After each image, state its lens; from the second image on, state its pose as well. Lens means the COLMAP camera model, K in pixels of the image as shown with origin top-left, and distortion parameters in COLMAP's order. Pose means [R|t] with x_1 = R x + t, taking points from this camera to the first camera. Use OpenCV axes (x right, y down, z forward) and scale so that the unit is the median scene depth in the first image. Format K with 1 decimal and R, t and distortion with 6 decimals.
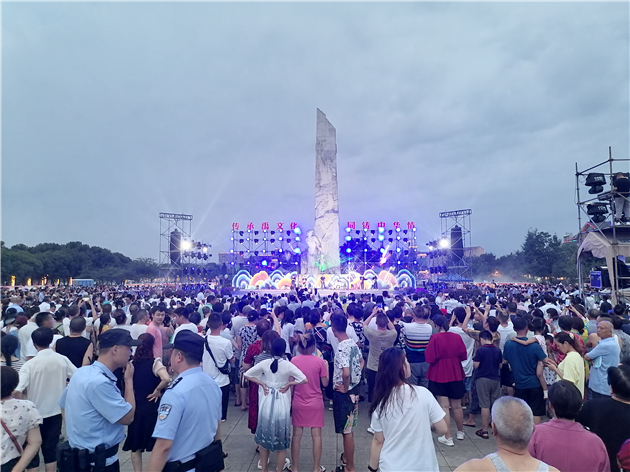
lens RADIAL K [[478.4, 0, 312.8], [0, 478.4, 236.8], [0, 0, 1]] dist [-0.002040, -0.000040]
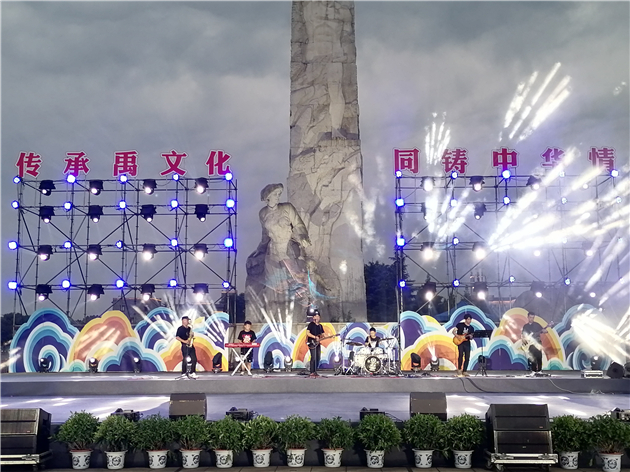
lens RADIAL K [[791.7, 0, 319.2], [0, 791.7, 236.2], [0, 0, 1]] dist [0.004312, 0.000000]
pose [[0.999440, 0.004909, 0.033096, 0.007701], [-0.003315, 0.998839, -0.048051, 0.048152], [-0.033293, 0.047914, 0.998296, 0.493521]]
